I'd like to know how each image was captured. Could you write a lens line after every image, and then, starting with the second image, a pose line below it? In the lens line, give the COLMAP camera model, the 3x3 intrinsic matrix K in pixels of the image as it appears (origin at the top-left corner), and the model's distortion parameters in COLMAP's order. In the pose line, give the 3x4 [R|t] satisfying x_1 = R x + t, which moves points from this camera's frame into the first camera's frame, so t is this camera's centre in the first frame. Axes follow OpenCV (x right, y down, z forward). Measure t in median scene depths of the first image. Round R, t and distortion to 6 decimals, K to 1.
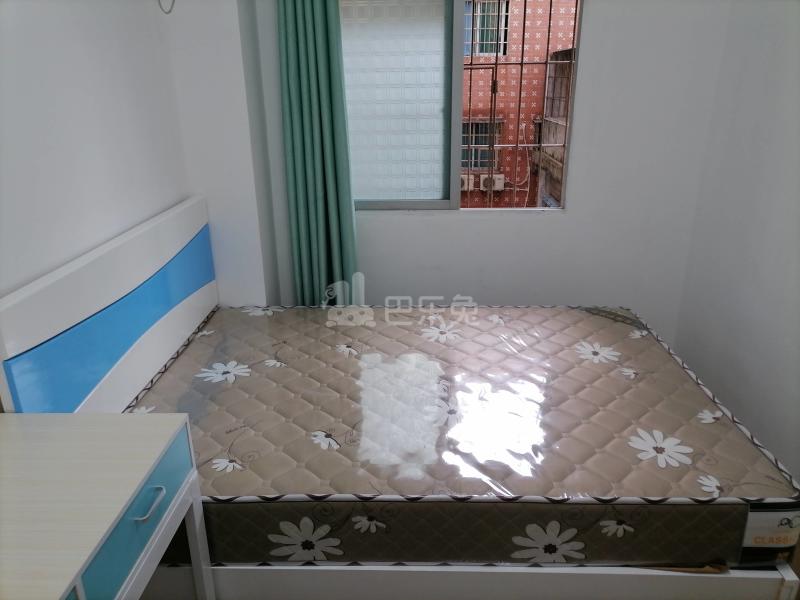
lens RADIAL K [[605.2, 0, 400.0], [0, 605.2, 300.0], [0, 0, 1]] dist [0.045664, -0.005785]
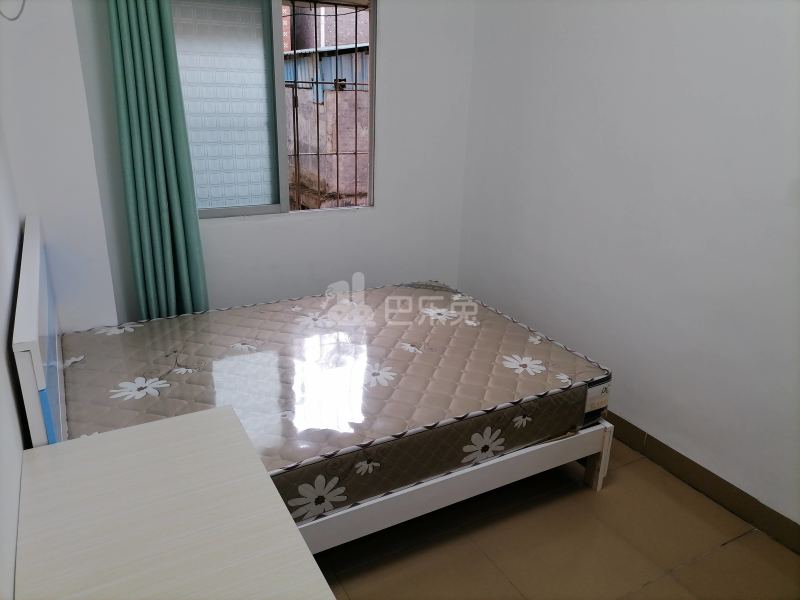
lens RADIAL K [[605.2, 0, 400.0], [0, 605.2, 300.0], [0, 0, 1]] dist [0.045664, -0.005785]
pose [[0.859973, -0.137524, 0.491461, -0.490848], [0.141653, 0.989491, 0.029019, 0.010250], [-0.490287, 0.044661, 0.870416, -0.095861]]
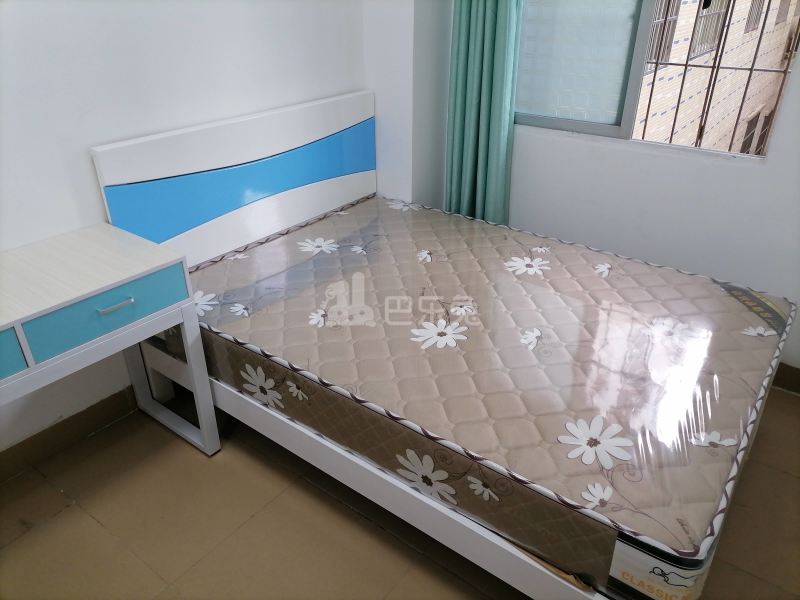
lens RADIAL K [[598.7, 0, 400.0], [0, 598.7, 300.0], [0, 0, 1]] dist [0.041196, -0.000451]
pose [[0.809161, 0.287842, -0.512255, 0.572386], [-0.209666, 0.955846, 0.205911, -0.065141], [0.548907, -0.059213, 0.833784, 0.151488]]
